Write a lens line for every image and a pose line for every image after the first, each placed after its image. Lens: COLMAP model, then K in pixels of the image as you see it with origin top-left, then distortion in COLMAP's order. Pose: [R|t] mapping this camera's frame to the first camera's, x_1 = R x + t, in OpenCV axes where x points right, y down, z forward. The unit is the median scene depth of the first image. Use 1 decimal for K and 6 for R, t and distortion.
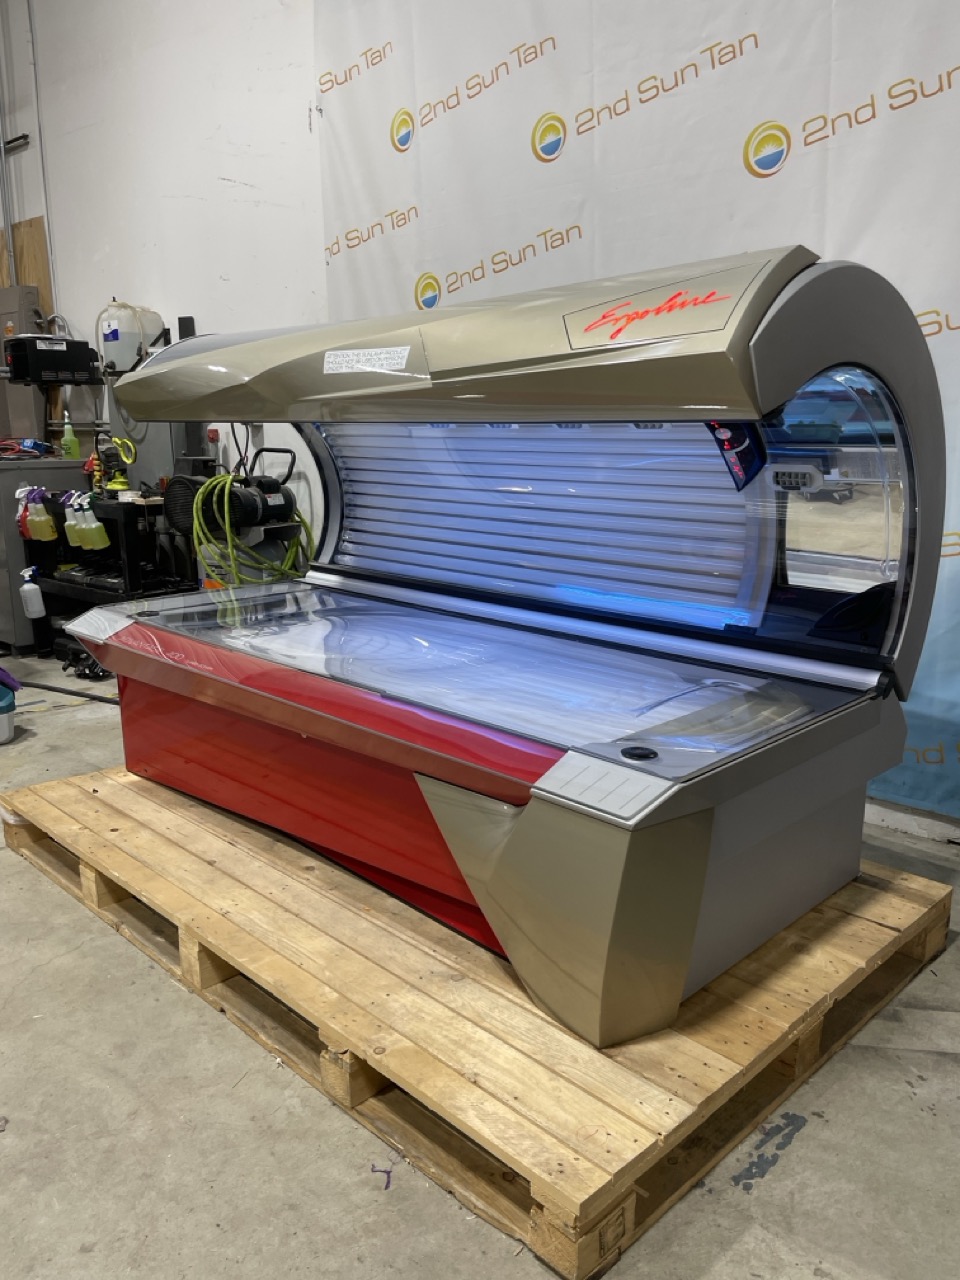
lens RADIAL K [[974.3, 0, 492.7], [0, 974.3, 652.0], [0, 0, 1]] dist [0.078597, -0.113496]
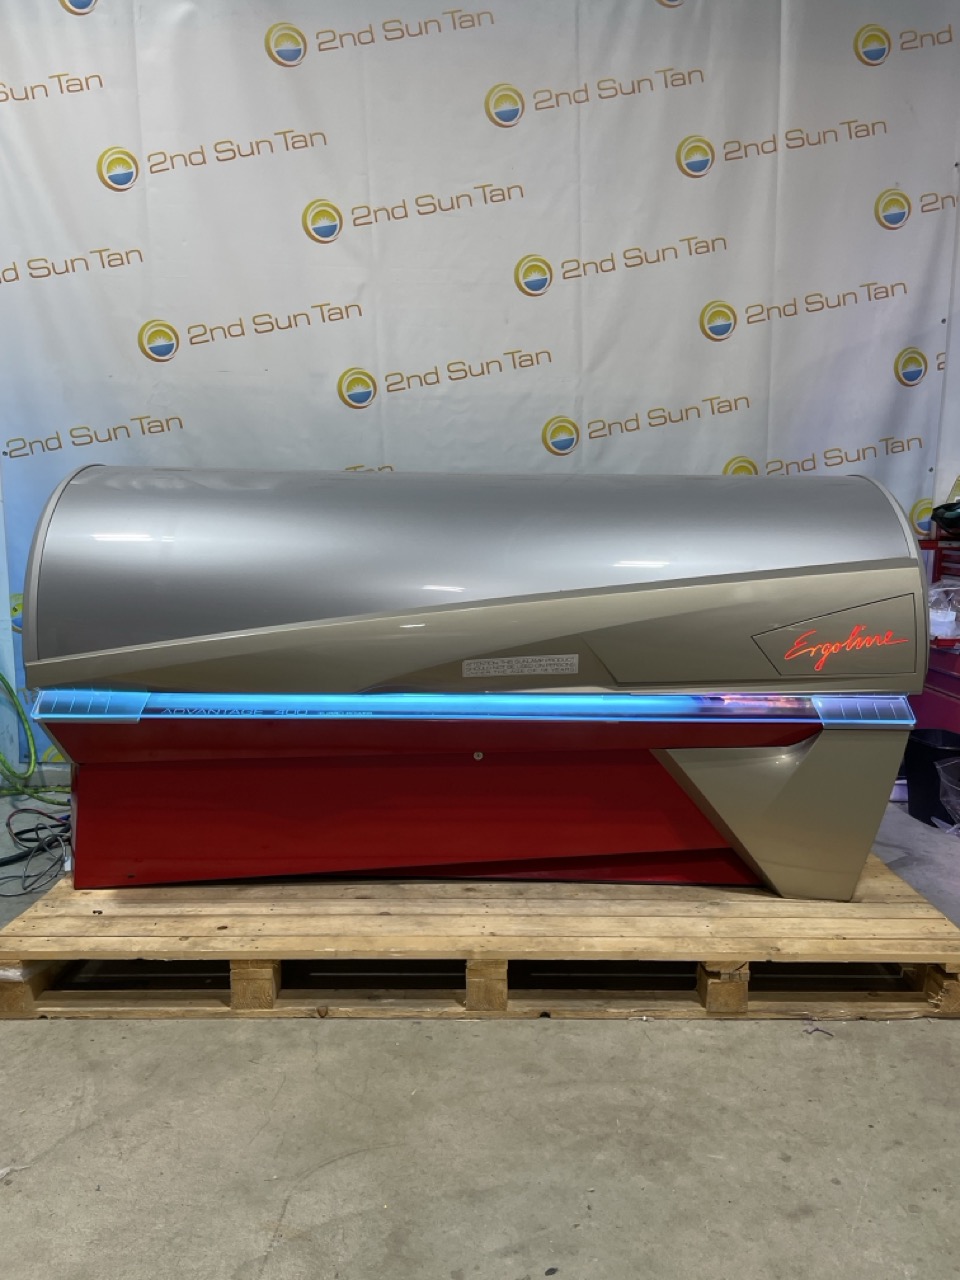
lens RADIAL K [[974.3, 0, 490.3], [0, 974.3, 657.7], [0, 0, 1]] dist [0.078597, -0.113496]
pose [[0.697788, -0.101804, 0.709033, -0.968293], [0.152007, 0.988349, -0.007687, -0.012365], [-0.699989, 0.113142, 0.705134, 0.244578]]
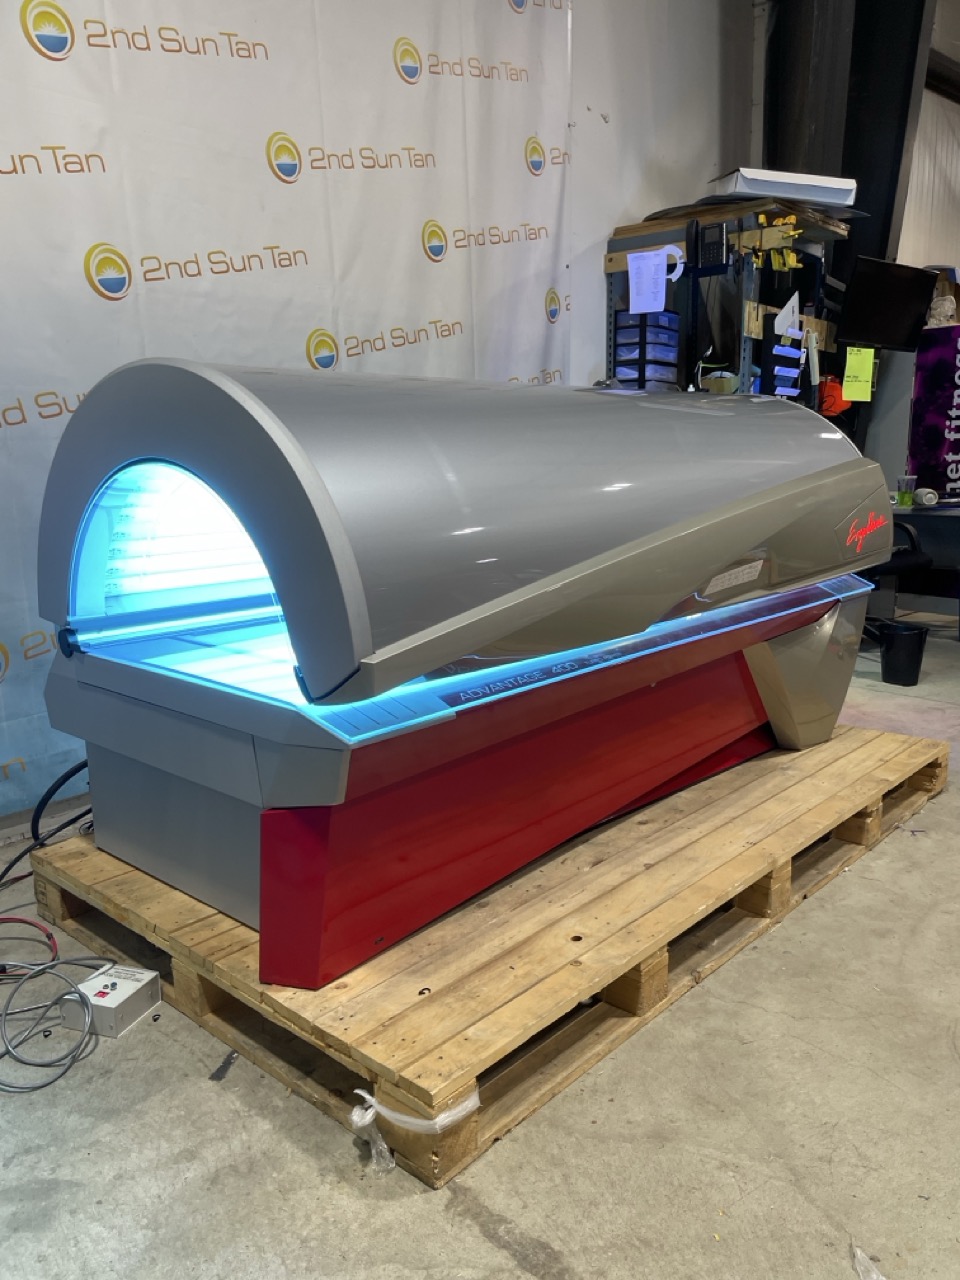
lens RADIAL K [[974.3, 0, 491.5], [0, 974.3, 657.9], [0, 0, 1]] dist [0.078597, -0.113496]
pose [[-0.045883, -0.207672, 0.977122, -1.231275], [0.244228, 0.946136, 0.212555, -0.207855], [-0.968632, 0.248393, 0.007308, 1.205669]]
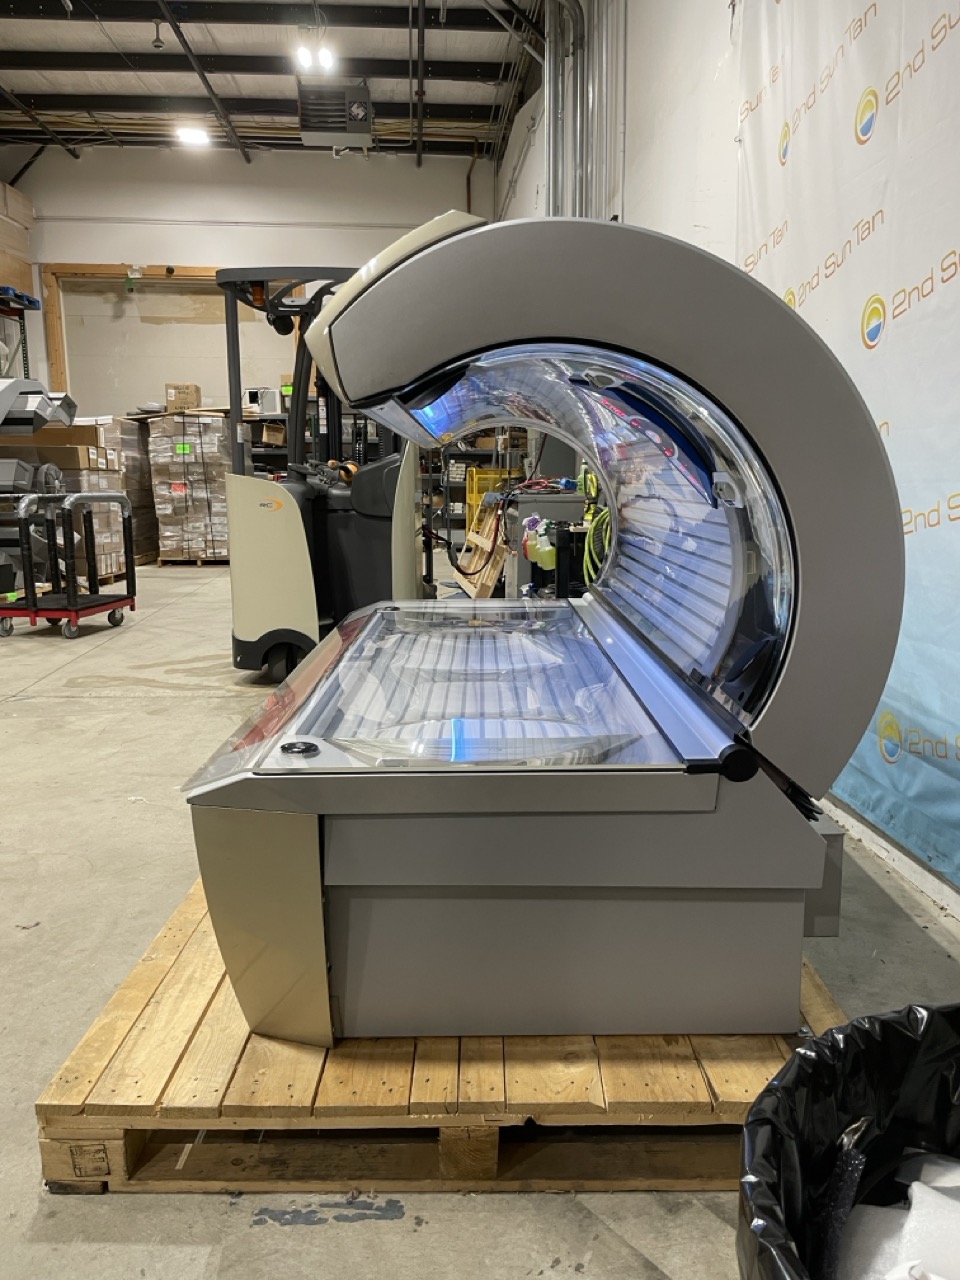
lens RADIAL K [[974.3, 0, 494.1], [0, 974.3, 651.2], [0, 0, 1]] dist [0.078597, -0.113496]
pose [[0.710071, 0.122677, -0.693361, 0.734512], [-0.160207, 0.987027, 0.010567, -0.026507], [0.685662, 0.103577, 0.720513, 0.312779]]
